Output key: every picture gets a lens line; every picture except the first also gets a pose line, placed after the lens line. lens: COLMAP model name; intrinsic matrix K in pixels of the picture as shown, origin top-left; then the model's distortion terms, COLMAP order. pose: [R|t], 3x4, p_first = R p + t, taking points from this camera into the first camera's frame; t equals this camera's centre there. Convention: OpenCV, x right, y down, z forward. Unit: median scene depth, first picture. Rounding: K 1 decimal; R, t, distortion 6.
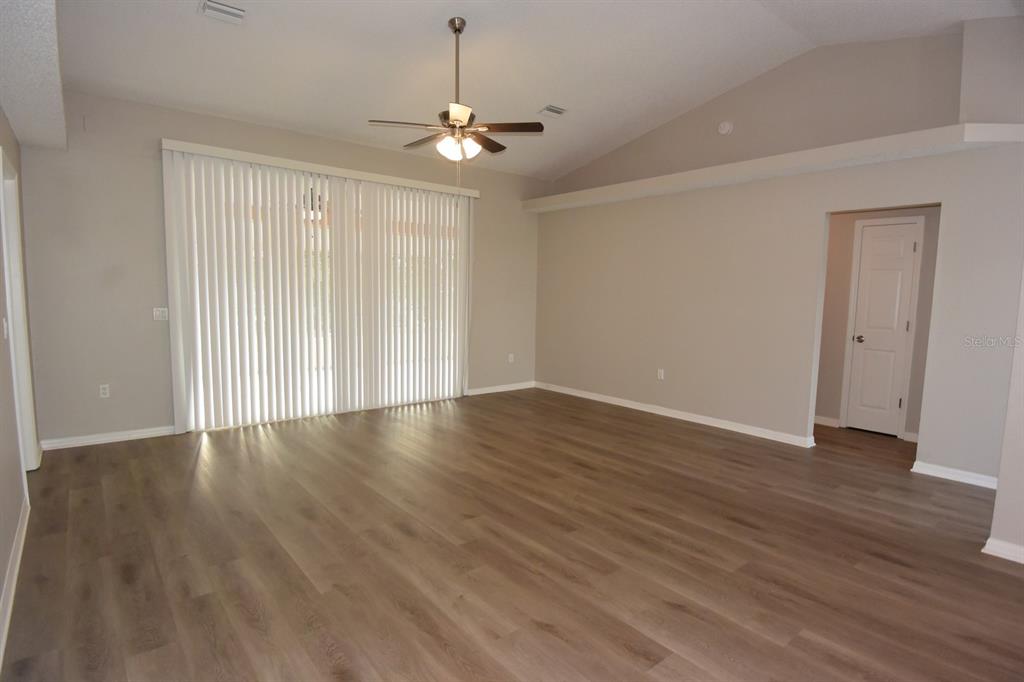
lens RADIAL K [[536.5, 0, 517.7], [0, 536.5, 347.5], [0, 0, 1]] dist [0.000414, -0.028459]
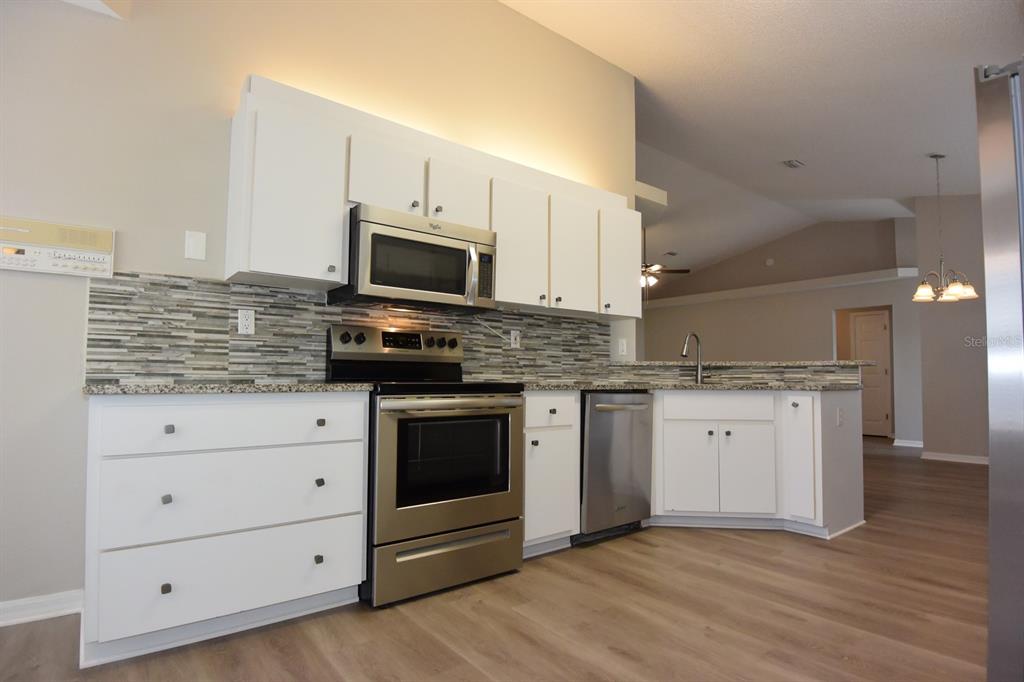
lens RADIAL K [[536.5, 0, 517.7], [0, 536.5, 347.5], [0, 0, 1]] dist [0.000414, -0.028459]
pose [[0.999864, -0.010880, -0.012364, -0.577637], [0.008723, 0.986630, -0.162741, 0.194105], [0.013969, 0.162611, 0.986591, -0.959948]]
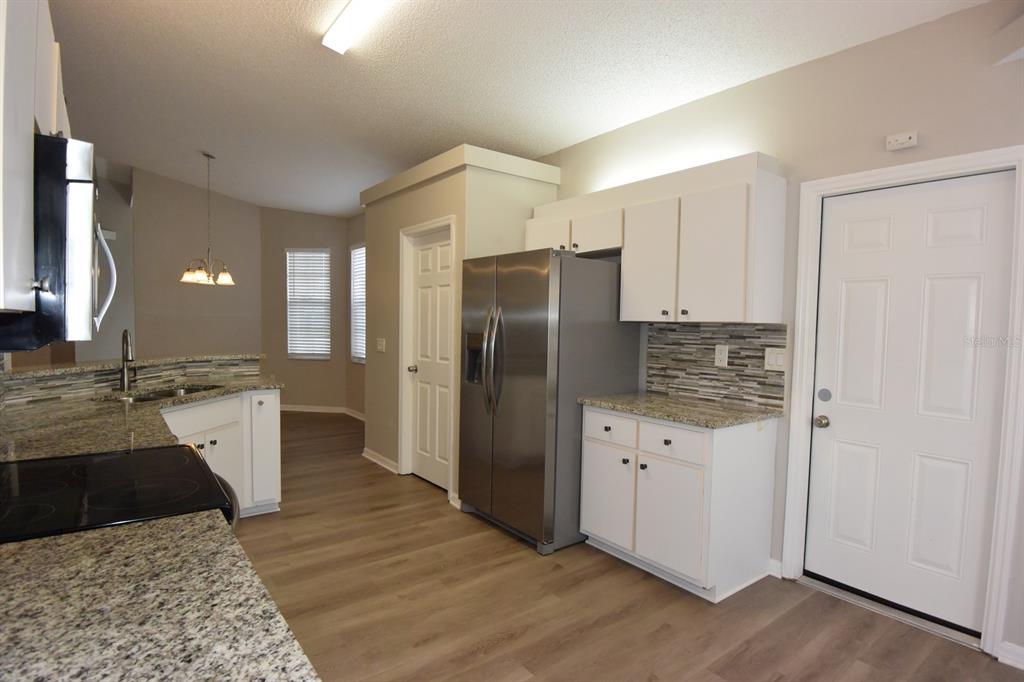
lens RADIAL K [[536.5, 0, 517.7], [0, 536.5, 347.5], [0, 0, 1]] dist [0.000414, -0.028459]
pose [[0.031491, -0.069220, 0.997104, -1.036702], [0.090864, 0.993666, 0.066111, 0.040421], [-0.995365, 0.088519, 0.037581, -0.612154]]
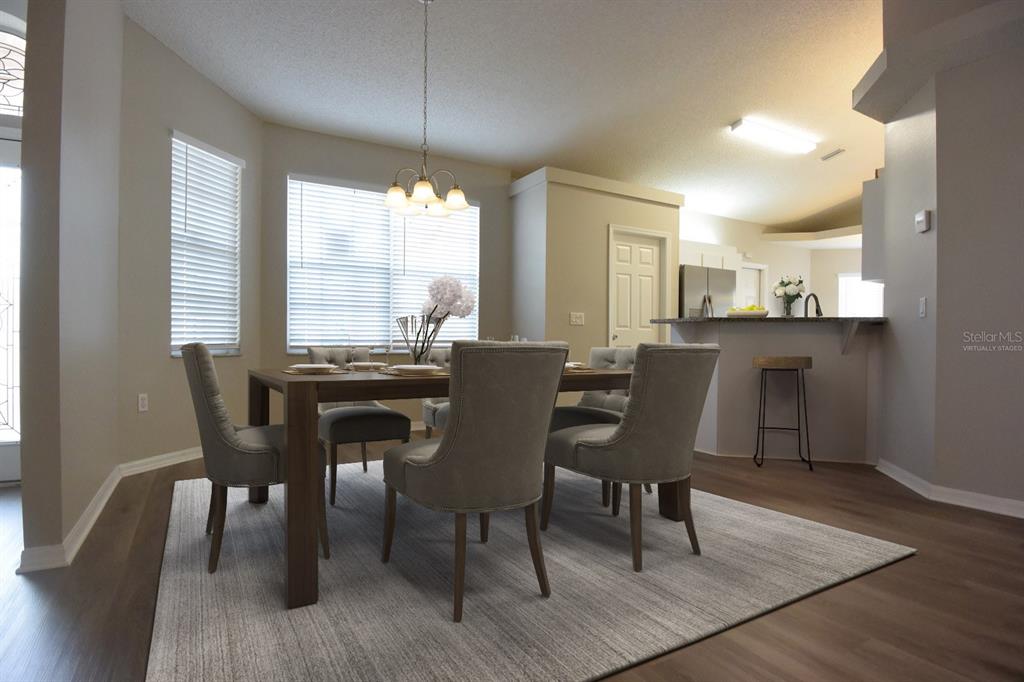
lens RADIAL K [[536.5, 0, 517.7], [0, 536.5, 347.5], [0, 0, 1]] dist [0.000414, -0.028459]
pose [[-0.987723, -0.027368, 0.153800, 0.127318], [-0.009154, 0.992982, 0.117908, 0.001803], [-0.155947, 0.115052, -0.981042, 1.115254]]
